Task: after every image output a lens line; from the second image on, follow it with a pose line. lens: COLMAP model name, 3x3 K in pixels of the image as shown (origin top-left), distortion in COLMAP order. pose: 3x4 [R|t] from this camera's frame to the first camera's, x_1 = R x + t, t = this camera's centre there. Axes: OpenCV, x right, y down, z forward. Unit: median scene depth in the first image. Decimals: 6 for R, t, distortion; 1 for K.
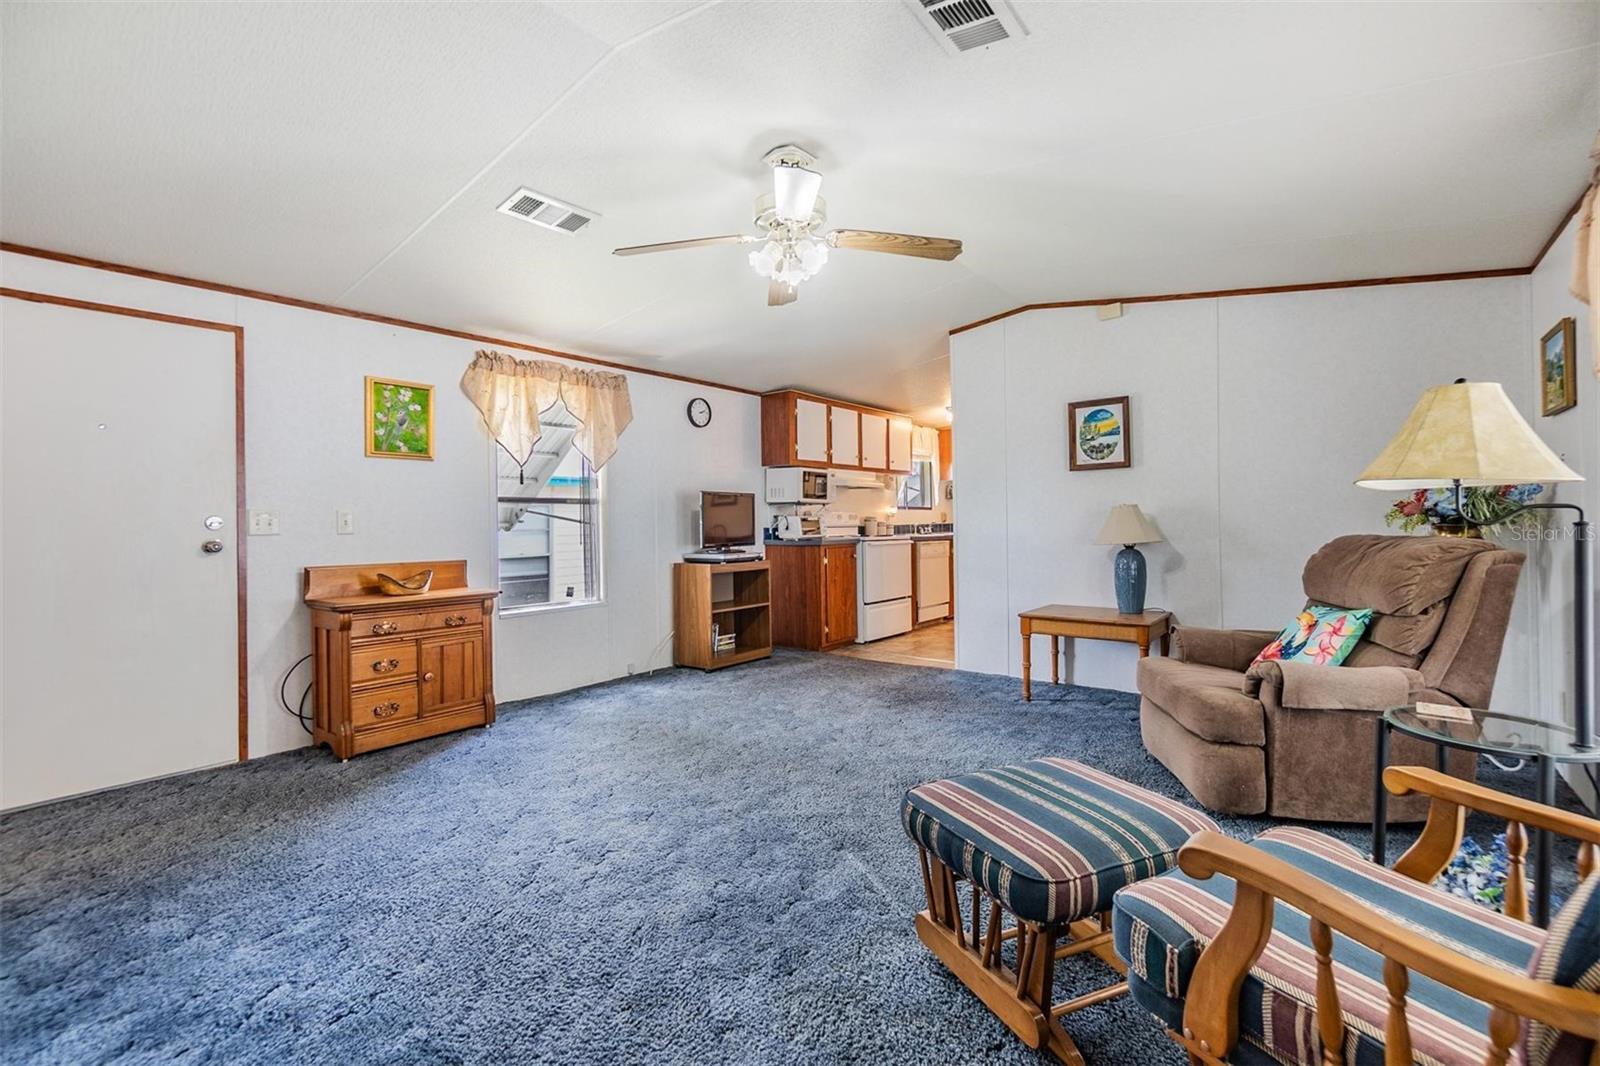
lens RADIAL K [[701.2, 0, 789.2], [0, 701.2, 516.6], [0, 0, 1]] dist [-0.001035, -0.000053]
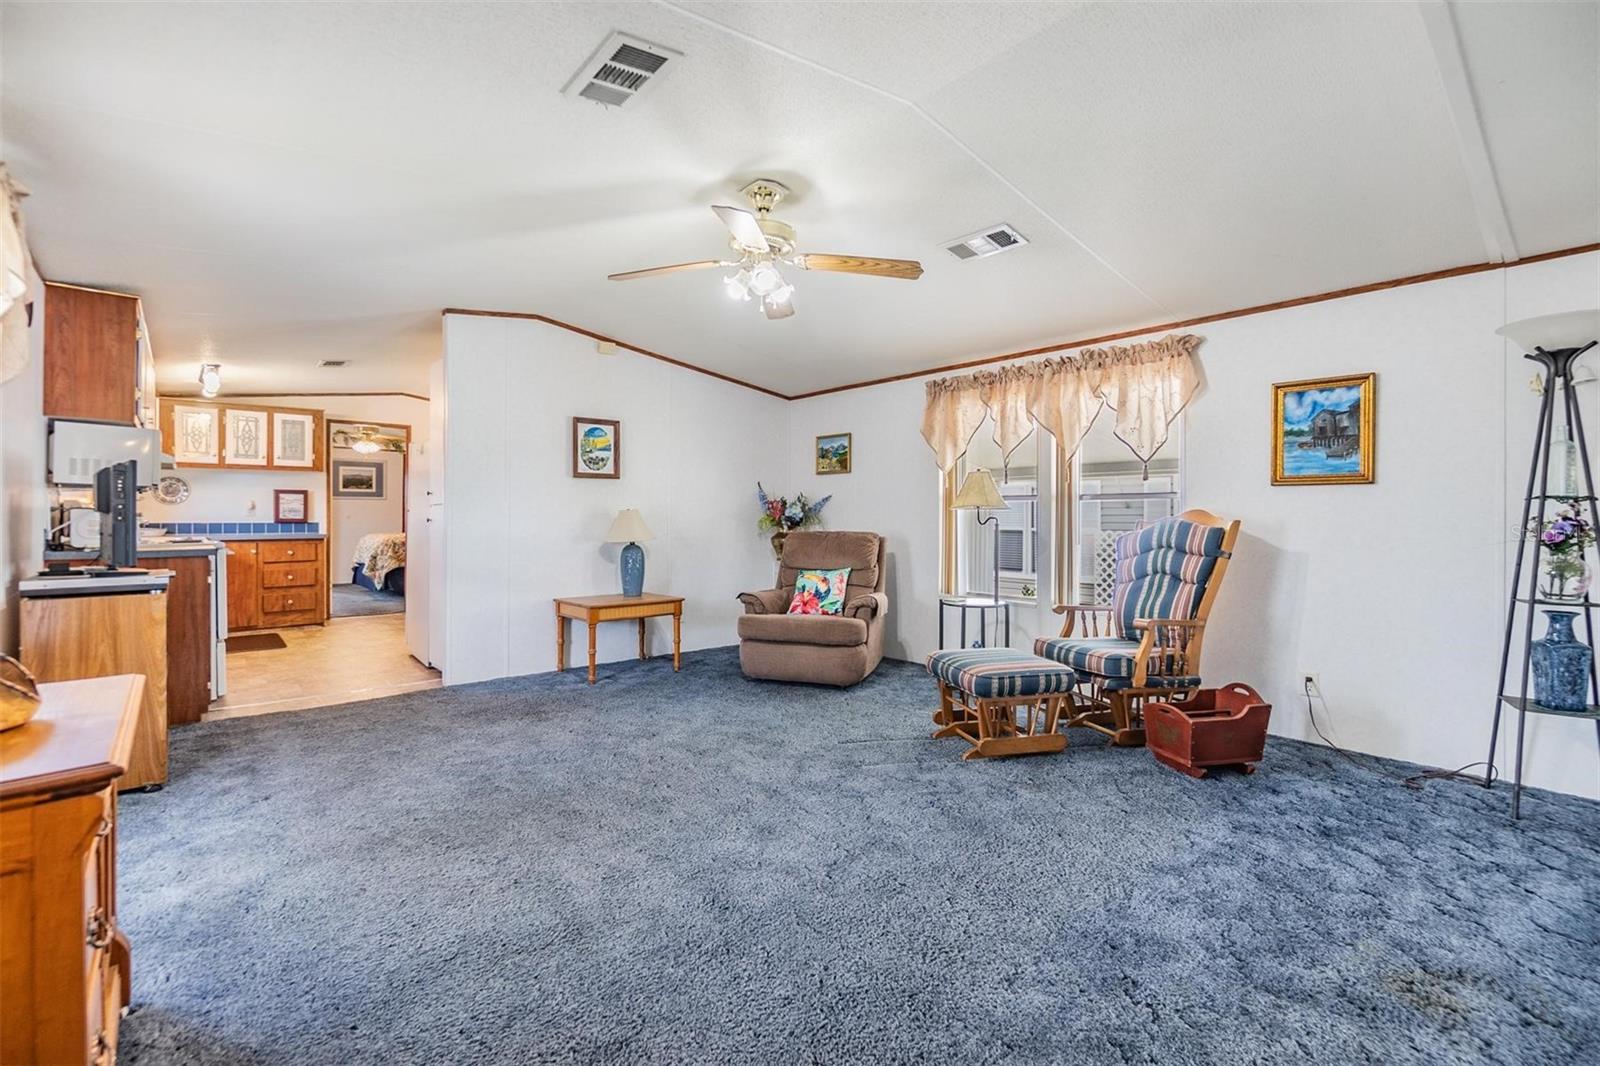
lens RADIAL K [[701.2, 0, 789.2], [0, 701.2, 516.6], [0, 0, 1]] dist [-0.001035, -0.000053]
pose [[0.177870, 0.020484, 0.983841, -0.705863], [-0.011550, 0.999758, -0.018727, 0.016240], [-0.983986, -0.008033, 0.178063, 0.508095]]
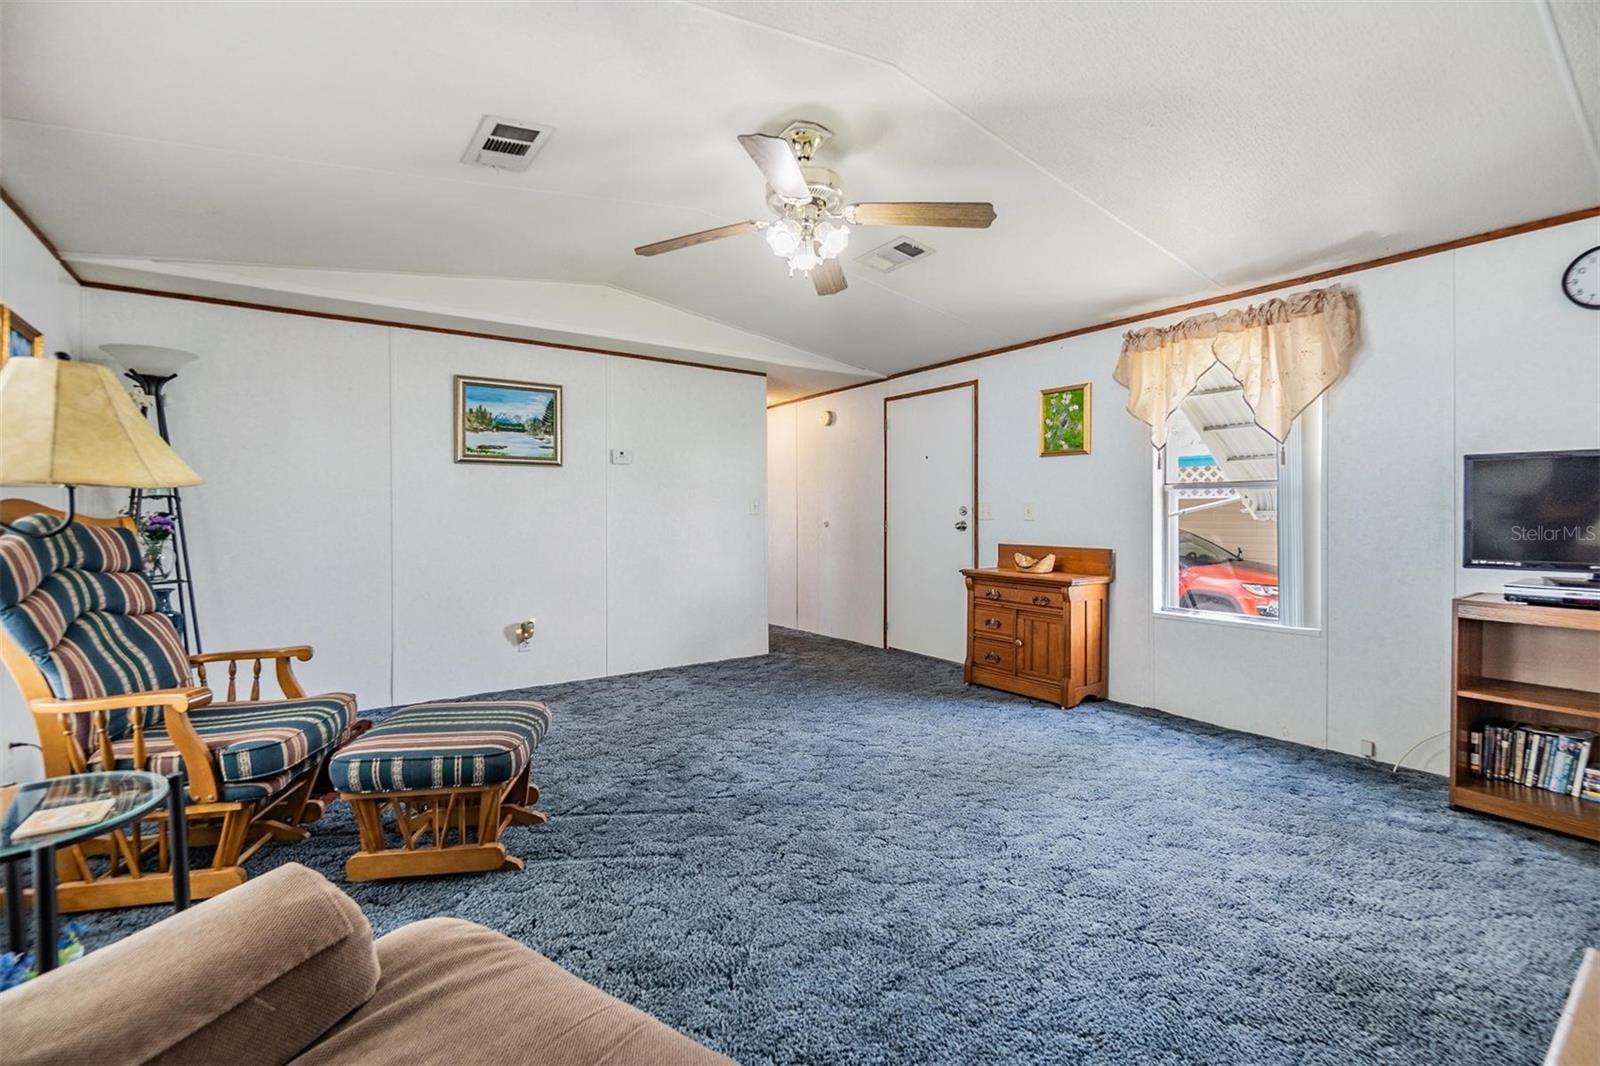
lens RADIAL K [[701.2, 0, 789.2], [0, 701.2, 516.6], [0, 0, 1]] dist [-0.001035, -0.000053]
pose [[-0.272177, 0.017891, -0.962081, 0.622523], [0.008931, 0.999831, 0.016067, -0.005157], [0.962206, -0.004219, -0.272291, 0.823973]]
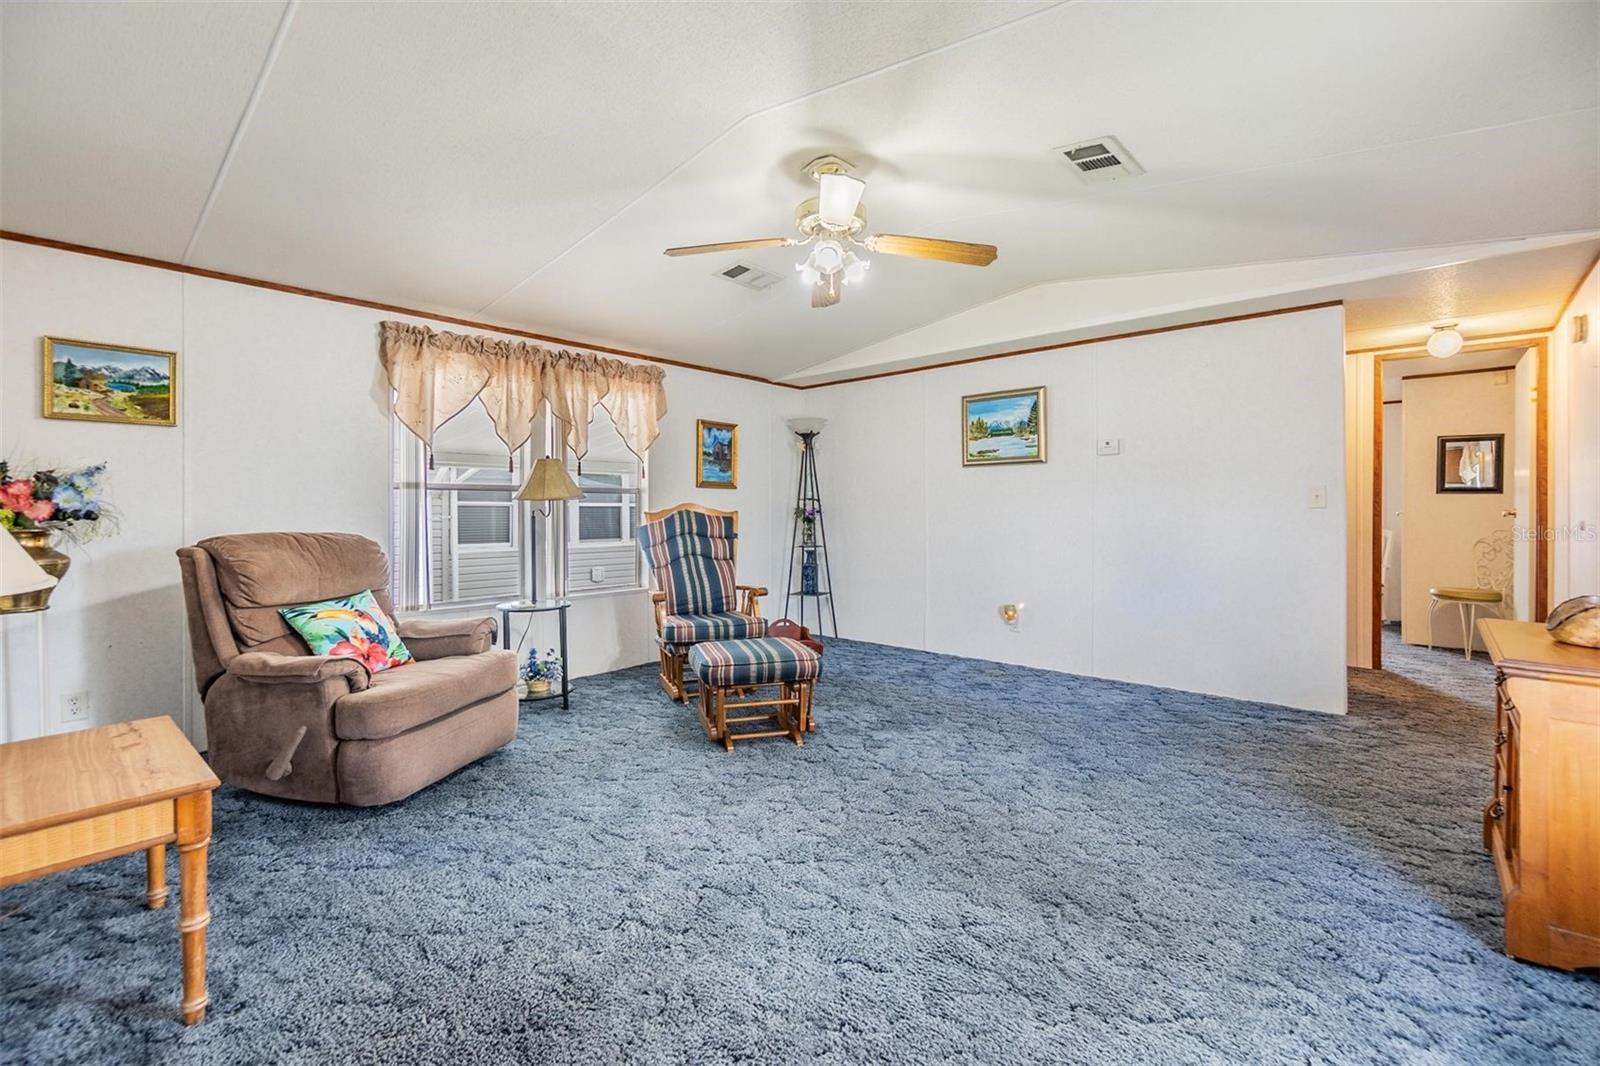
lens RADIAL K [[701.2, 0, 789.2], [0, 701.2, 516.6], [0, 0, 1]] dist [-0.001035, -0.000053]
pose [[-0.997884, 0.017694, 0.062563, 0.006612], [0.018170, 0.999810, 0.007043, 0.003084], [-0.062427, 0.008165, -0.998016, 1.363241]]
